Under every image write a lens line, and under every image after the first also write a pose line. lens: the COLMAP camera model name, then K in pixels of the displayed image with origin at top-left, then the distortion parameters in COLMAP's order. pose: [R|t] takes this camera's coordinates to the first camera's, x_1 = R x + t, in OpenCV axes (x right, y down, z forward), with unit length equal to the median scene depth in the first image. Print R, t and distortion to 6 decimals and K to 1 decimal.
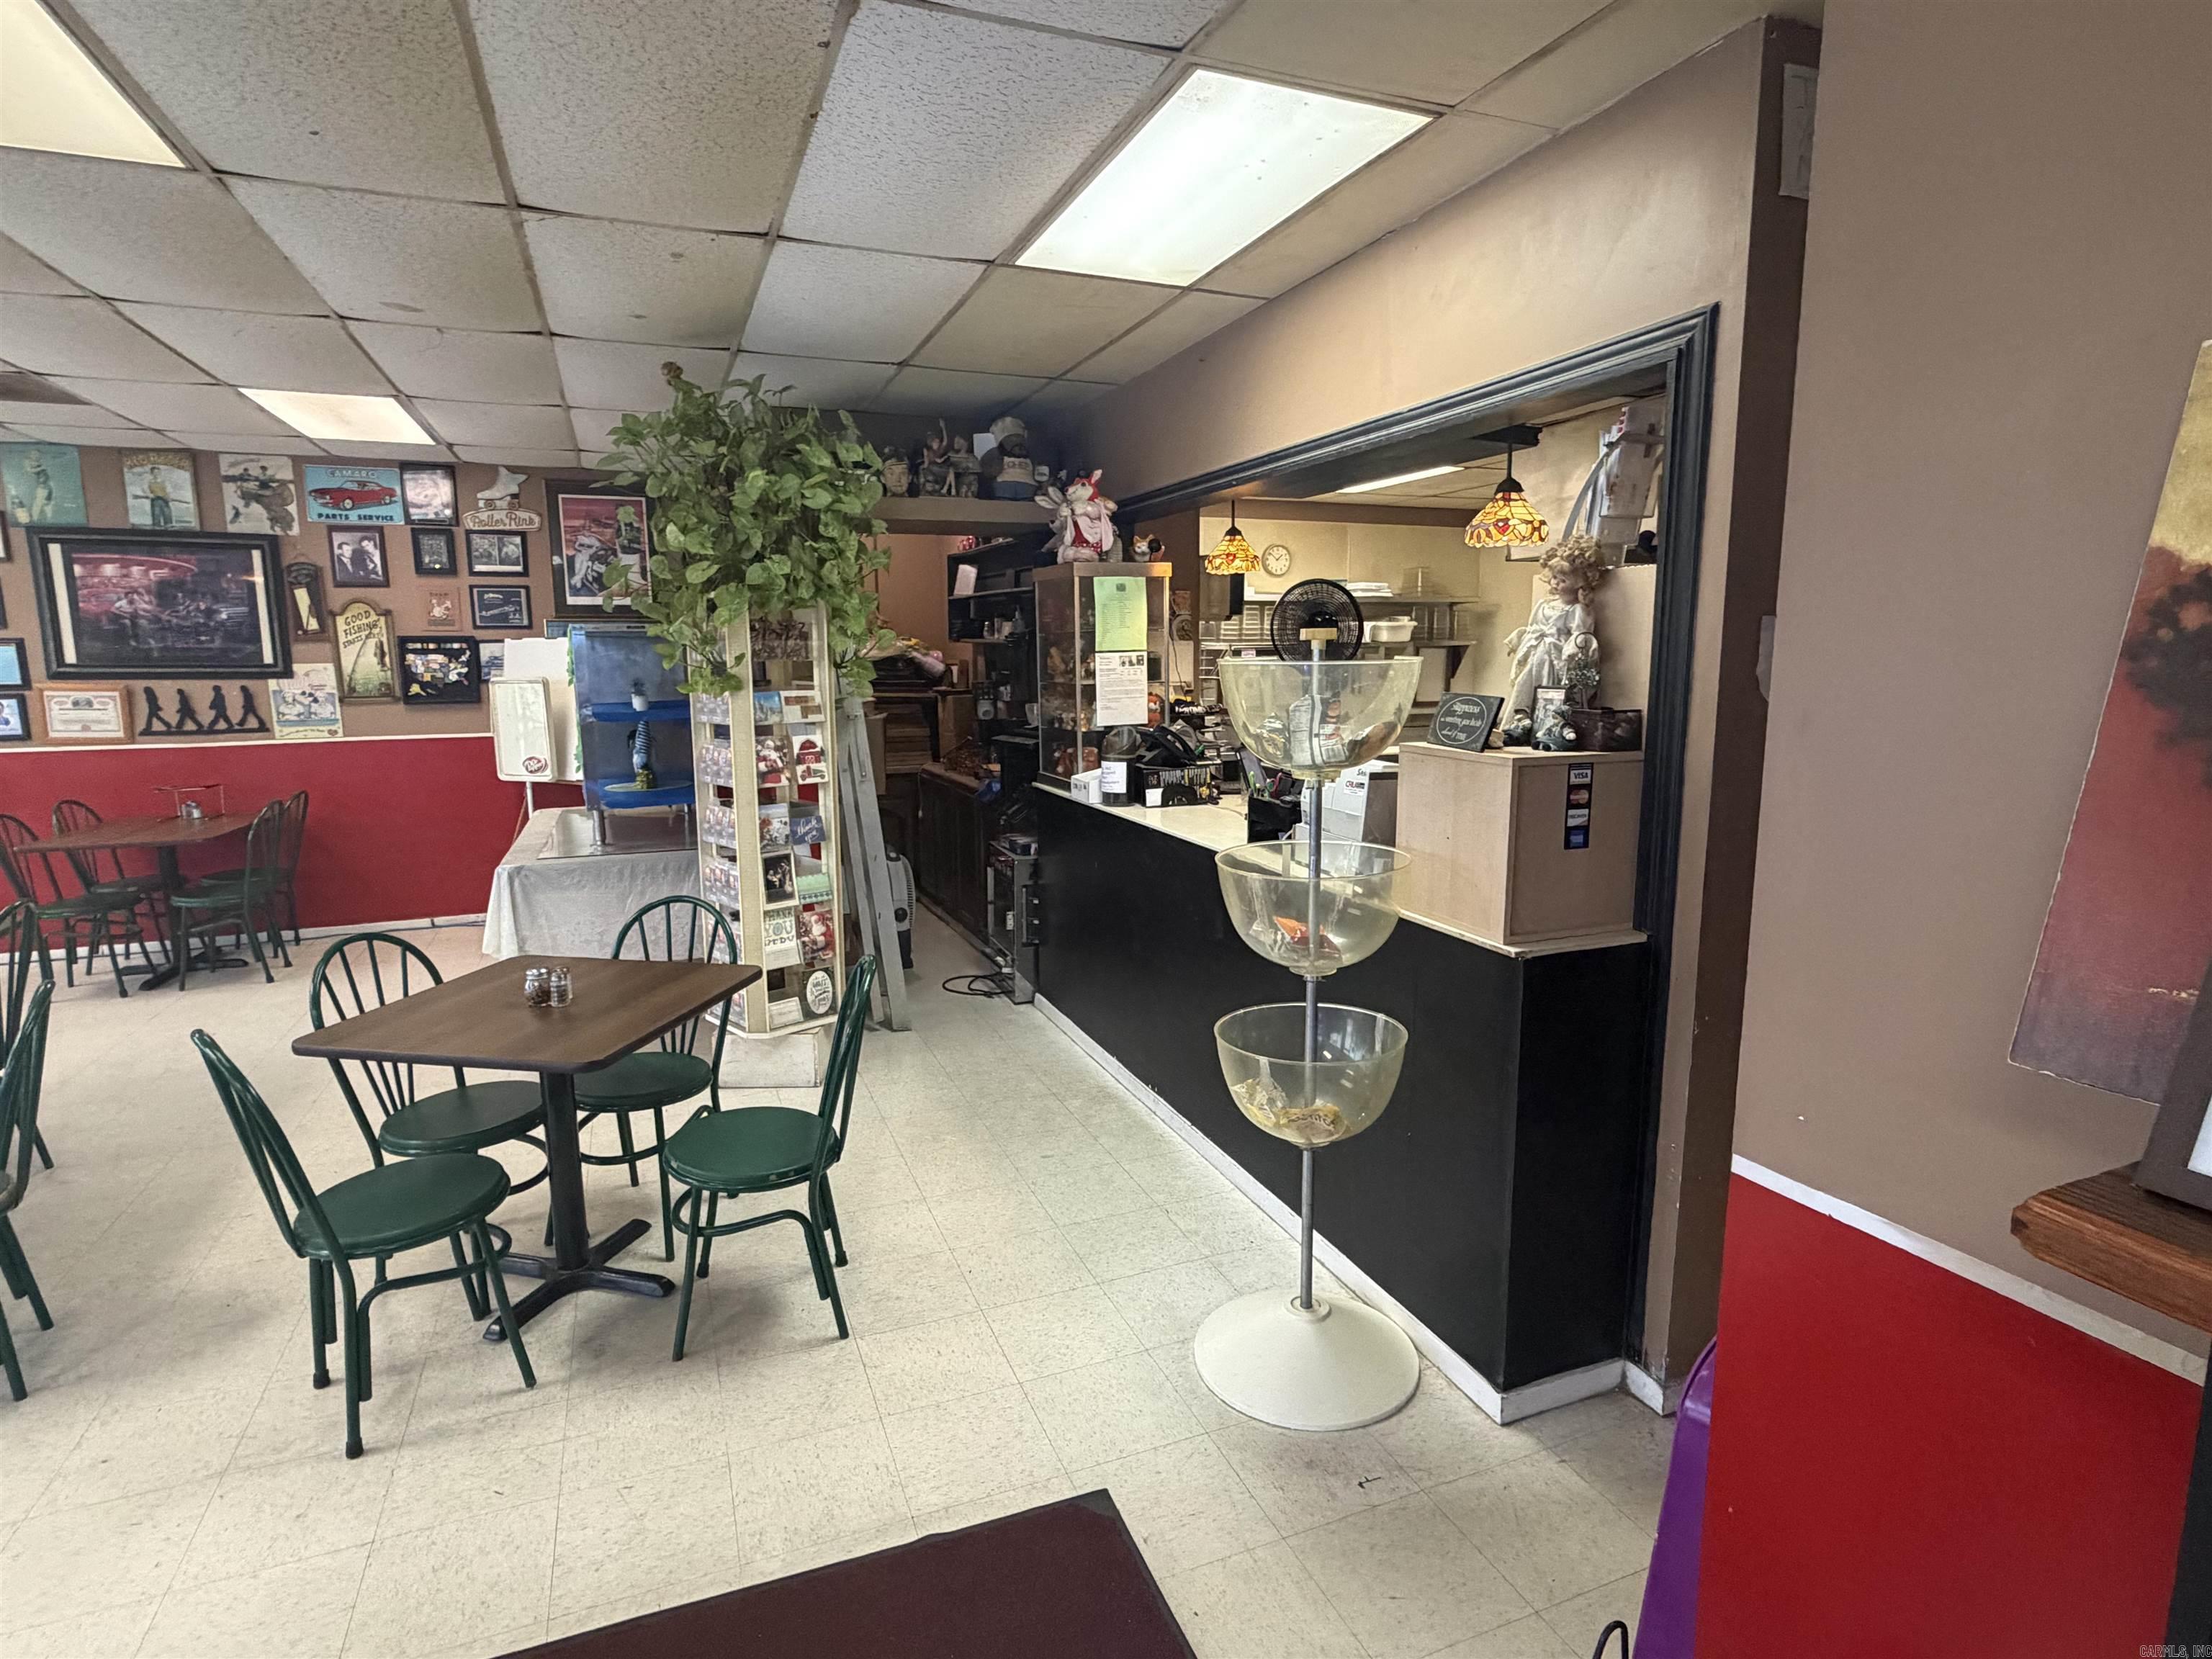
lens RADIAL K [[1164.0, 0, 1108.1], [0, 1164.0, 833.4], [0, 0, 1]] dist [-0.003693, 0.002560]
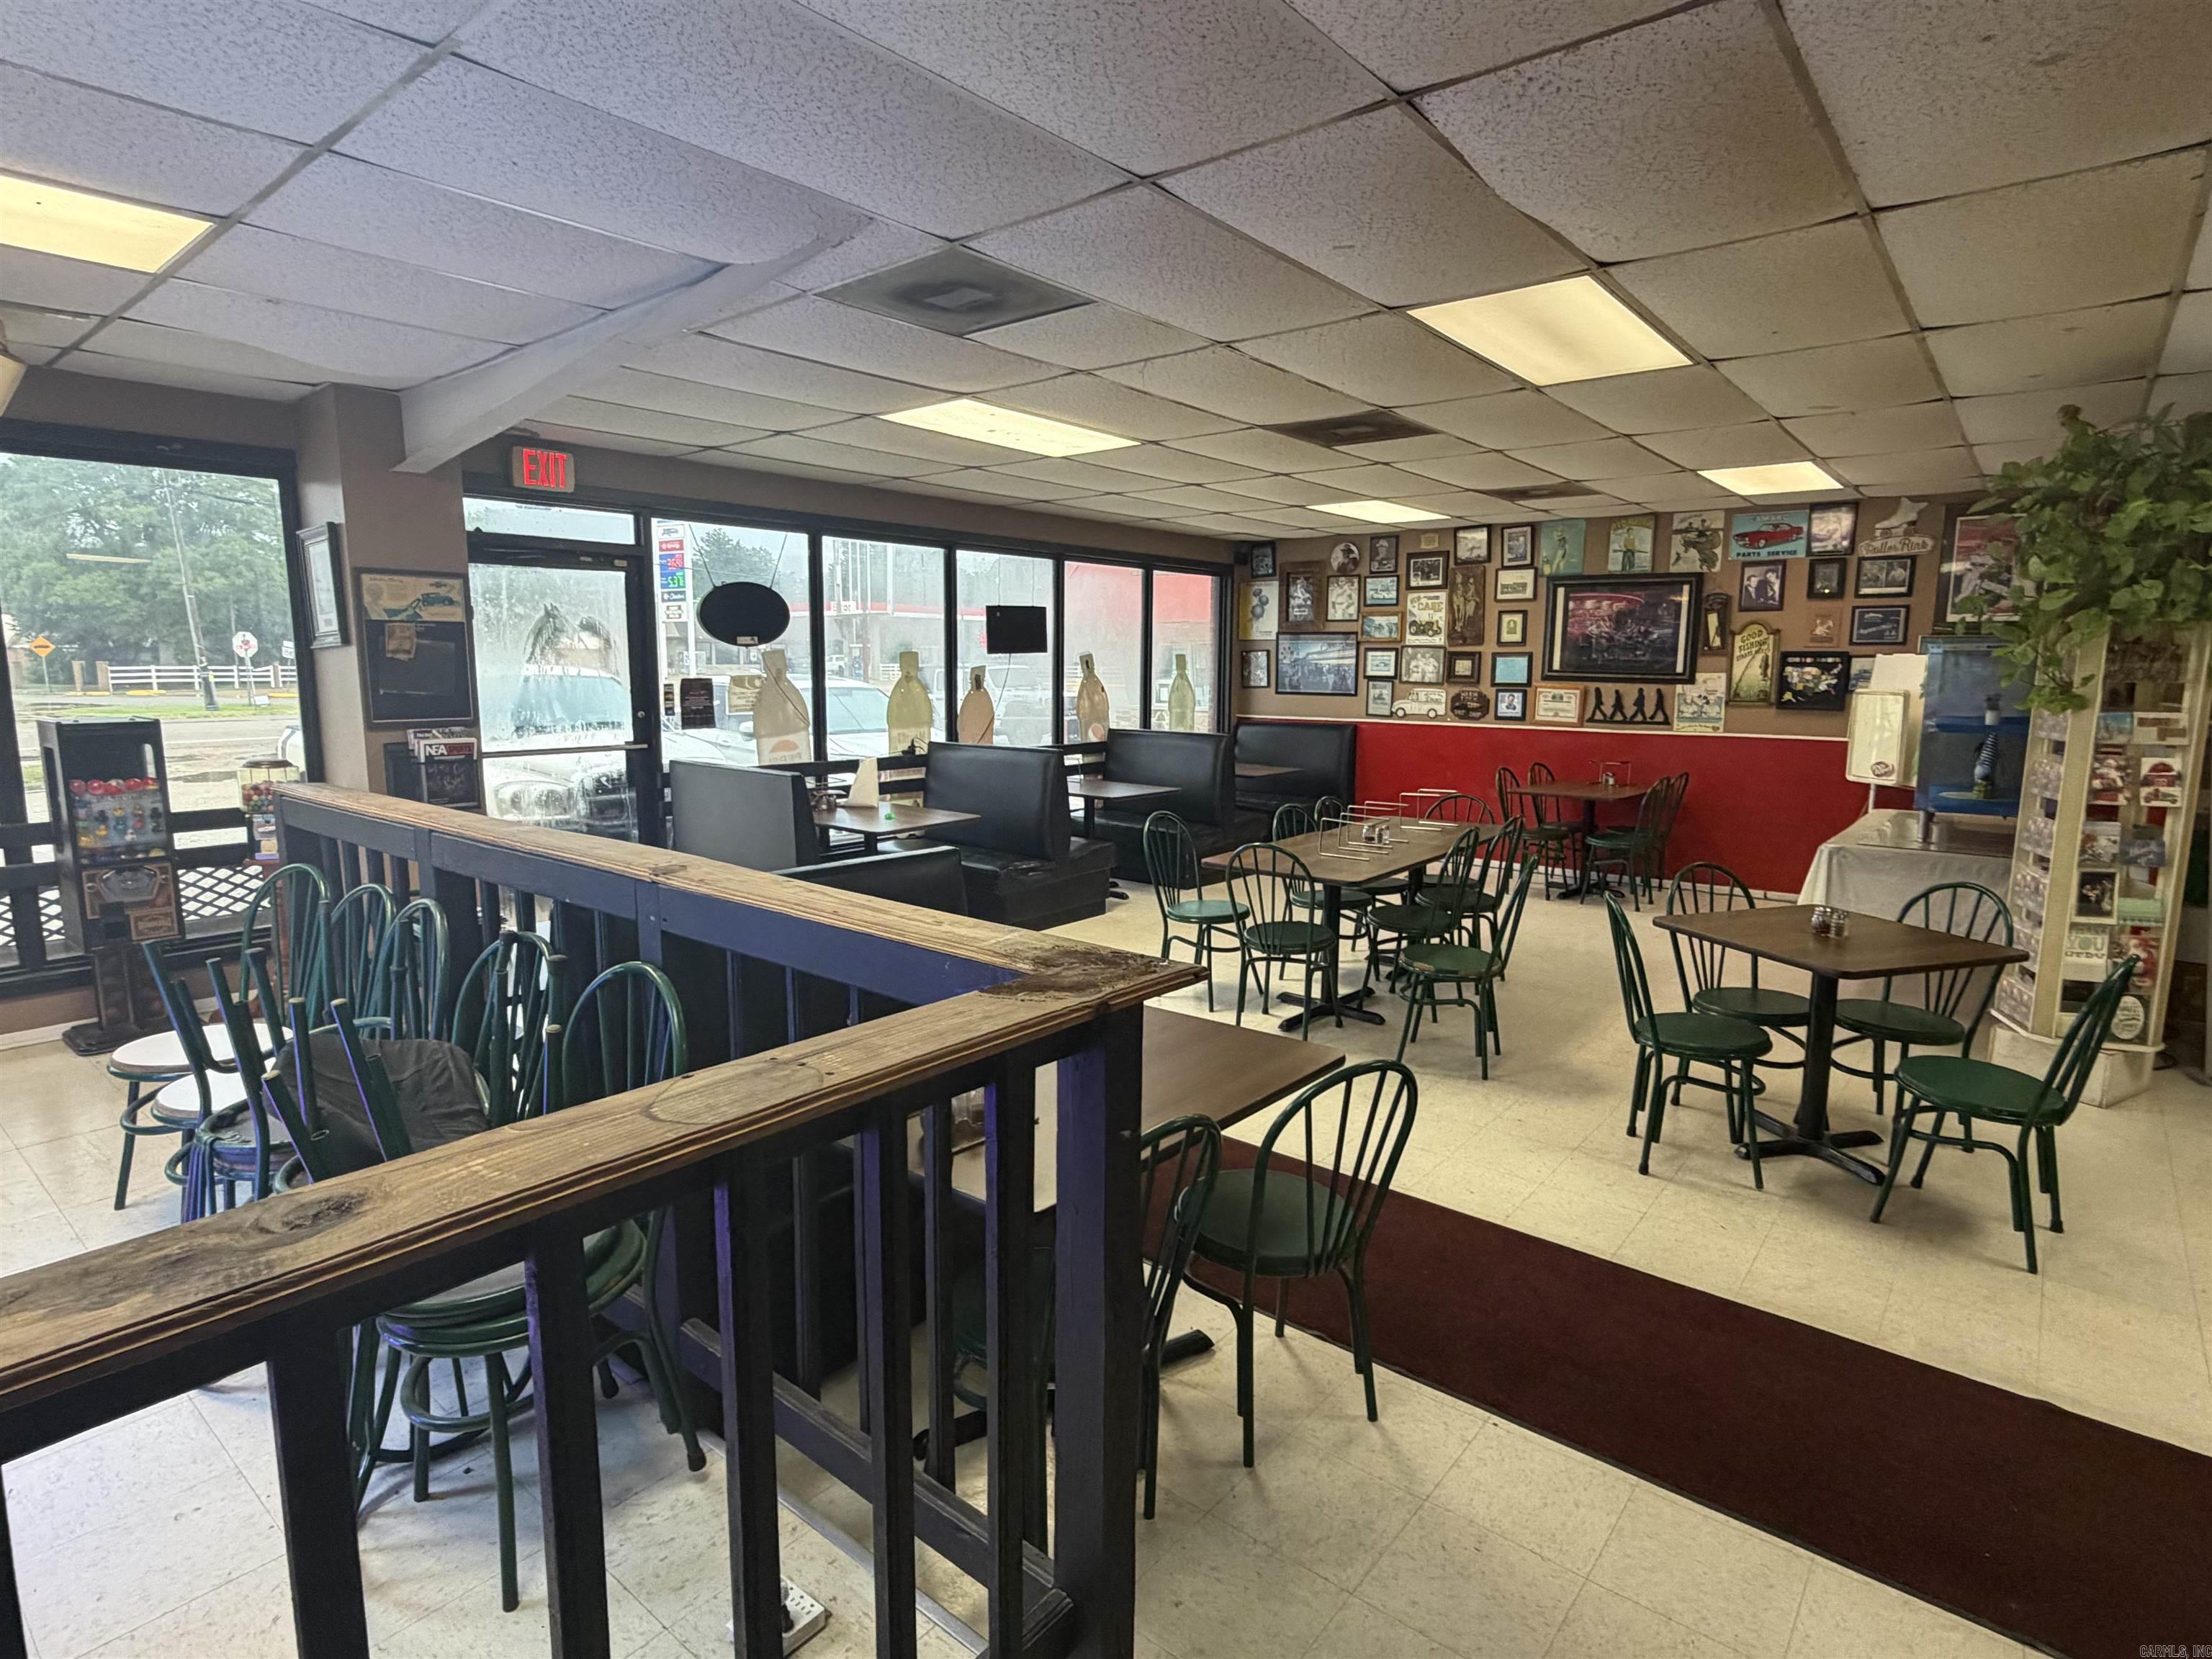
lens RADIAL K [[1164.0, 0, 1109.3], [0, 1164.0, 830.8], [0, 0, 1]] dist [-0.003693, 0.002560]
pose [[0.480674, 0.137329, -0.866079, 0.151784], [-0.144428, 0.986571, 0.076277, 0.026588], [0.864924, 0.088421, 0.494053, -0.221774]]
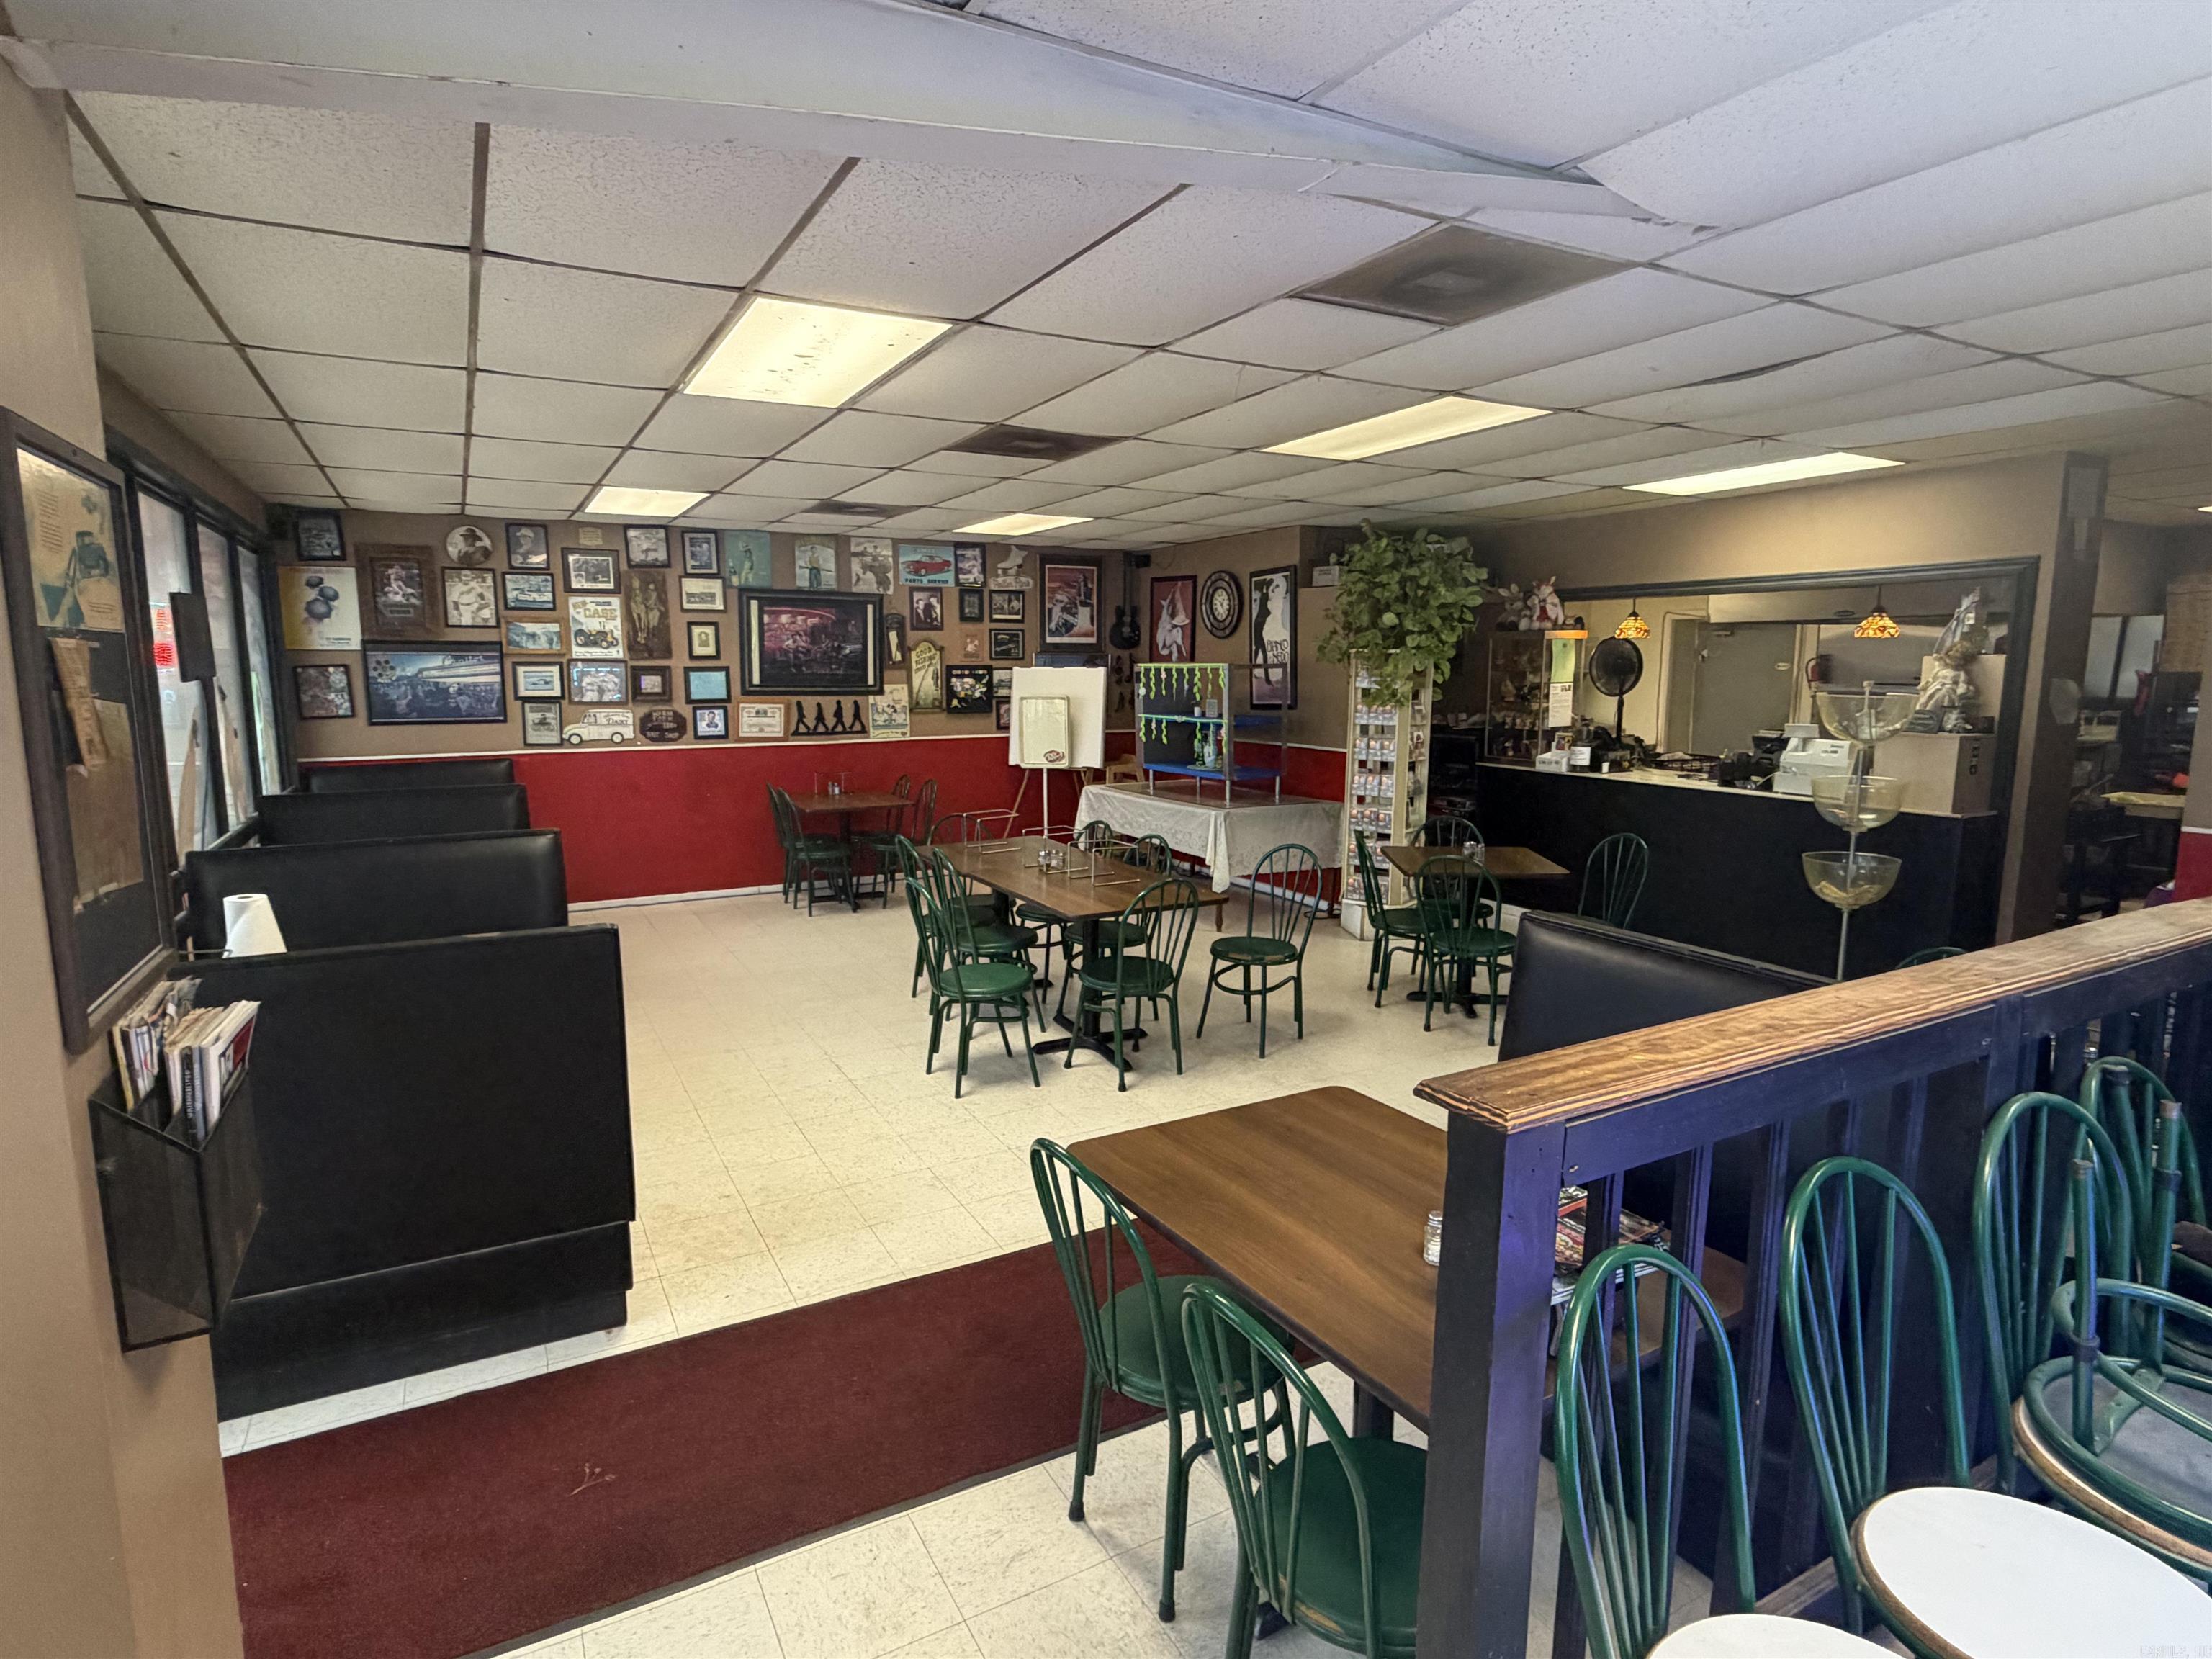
lens RADIAL K [[1164.0, 0, 1098.8], [0, 1164.0, 821.7], [0, 0, 1]] dist [-0.003693, 0.002560]
pose [[0.992228, -0.010545, 0.123989, -0.817371], [0.012893, 0.999752, -0.018156, 0.063531], [-0.123767, 0.019613, 0.992117, -0.555606]]
